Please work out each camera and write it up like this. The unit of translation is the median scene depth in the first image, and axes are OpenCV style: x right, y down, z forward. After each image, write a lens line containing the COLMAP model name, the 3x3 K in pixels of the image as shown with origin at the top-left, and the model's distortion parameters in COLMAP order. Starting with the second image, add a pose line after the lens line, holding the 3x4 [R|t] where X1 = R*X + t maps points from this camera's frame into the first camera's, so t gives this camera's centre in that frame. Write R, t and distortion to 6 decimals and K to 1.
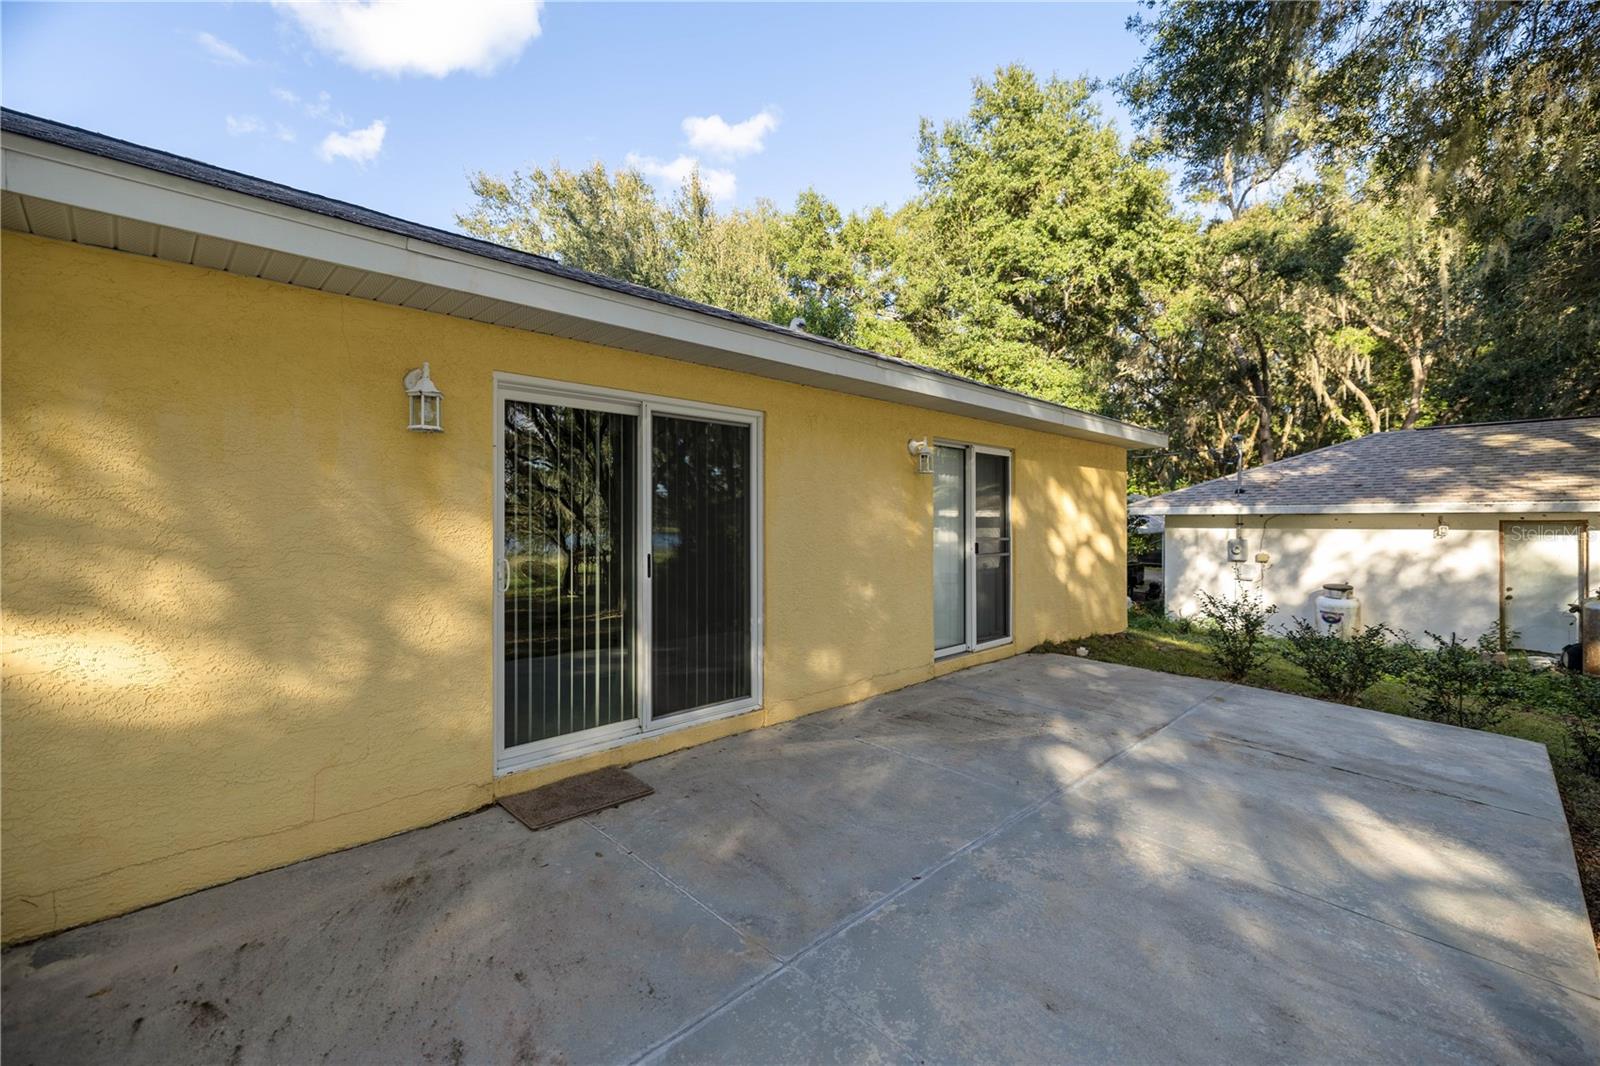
lens RADIAL K [[677.1, 0, 796.4], [0, 677.1, 522.6], [0, 0, 1]] dist [0.001950, -0.001195]
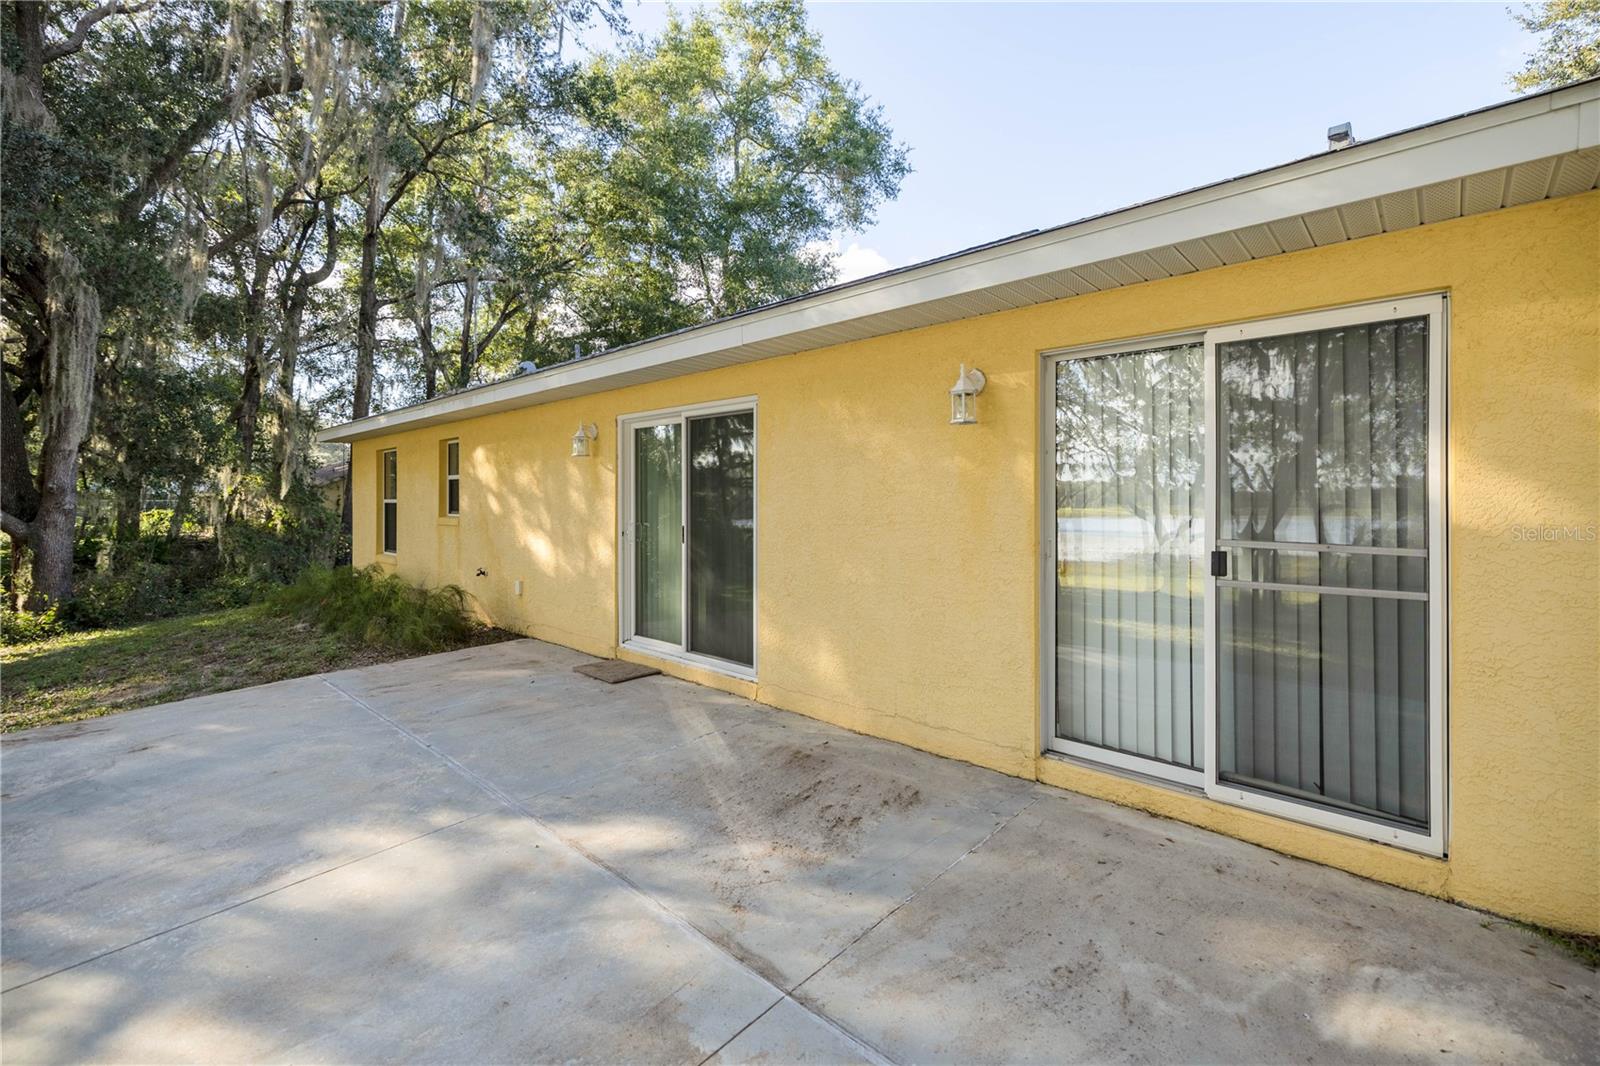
lens RADIAL K [[677.1, 0, 790.9], [0, 677.1, 498.9], [0, 0, 1]] dist [0.001950, -0.001195]
pose [[0.047374, -0.002739, -0.998873, 1.858349], [-0.001414, 0.999995, -0.002809, -0.004381], [0.998876, 0.001546, 0.047370, 1.897552]]
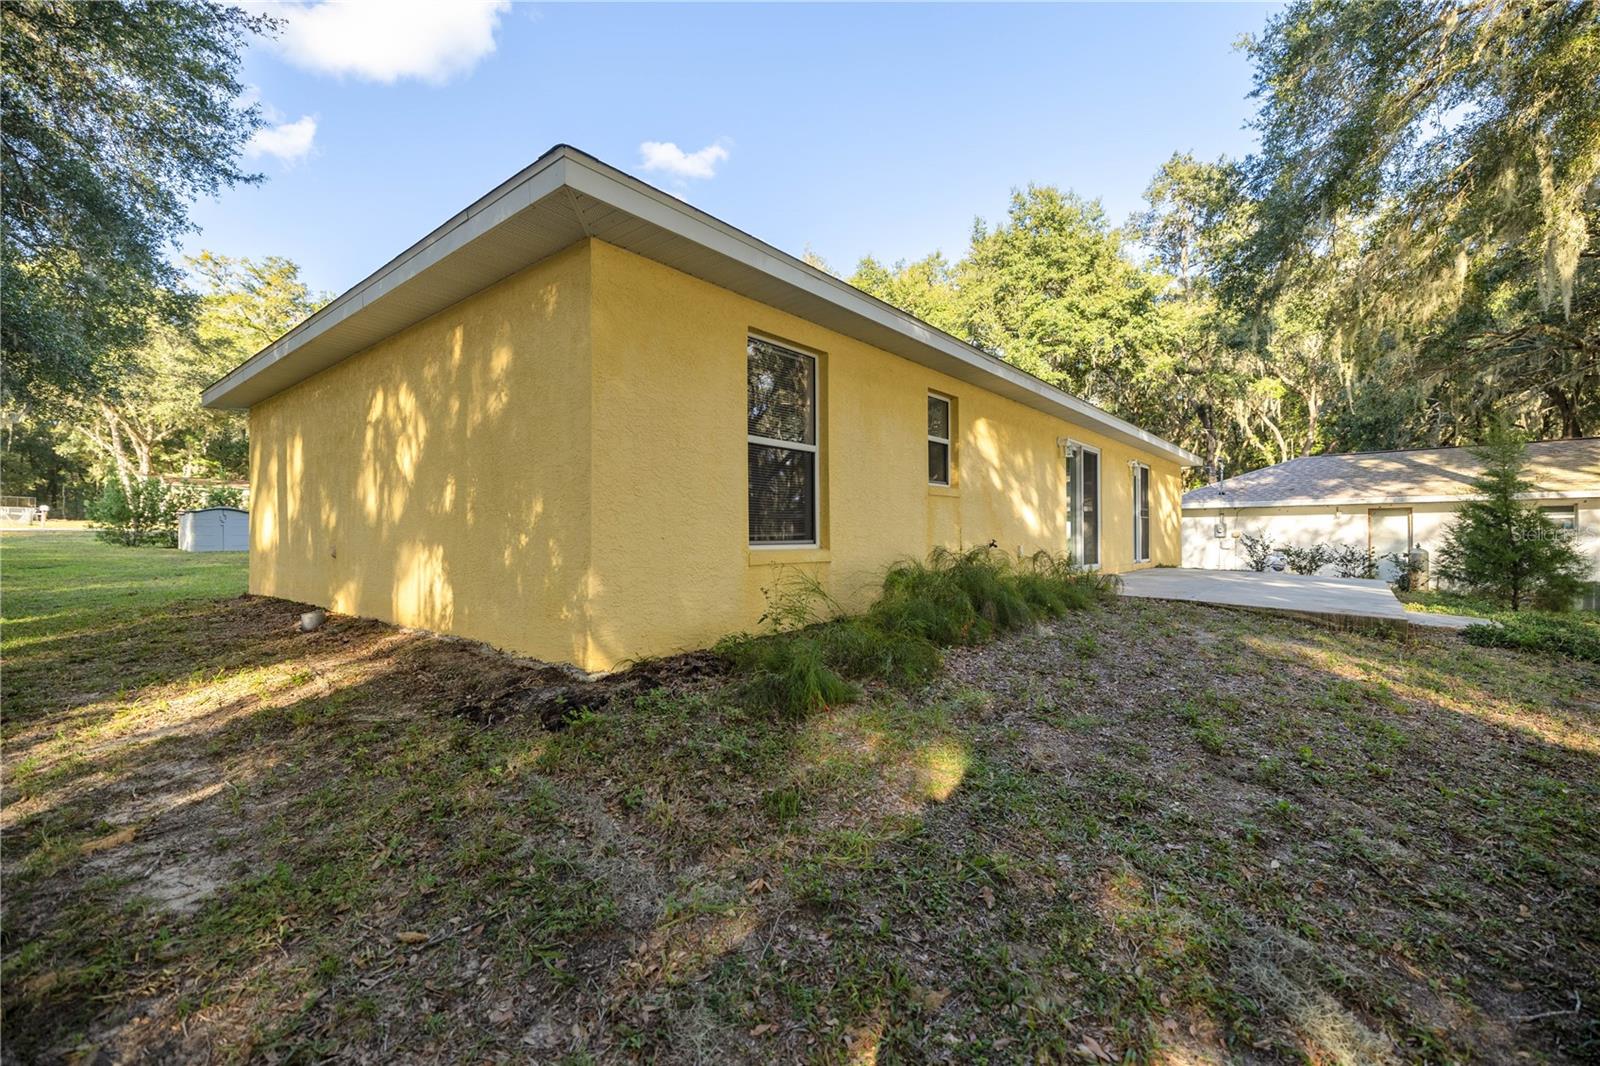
lens RADIAL K [[677.1, 0, 801.2], [0, 677.1, 538.1], [0, 0, 1]] dist [0.001950, -0.001195]
pose [[0.994211, -0.001077, 0.107440, -0.342009], [0.001028, 0.999999, 0.000512, 0.038935], [-0.107441, -0.000399, 0.994211, -0.329142]]
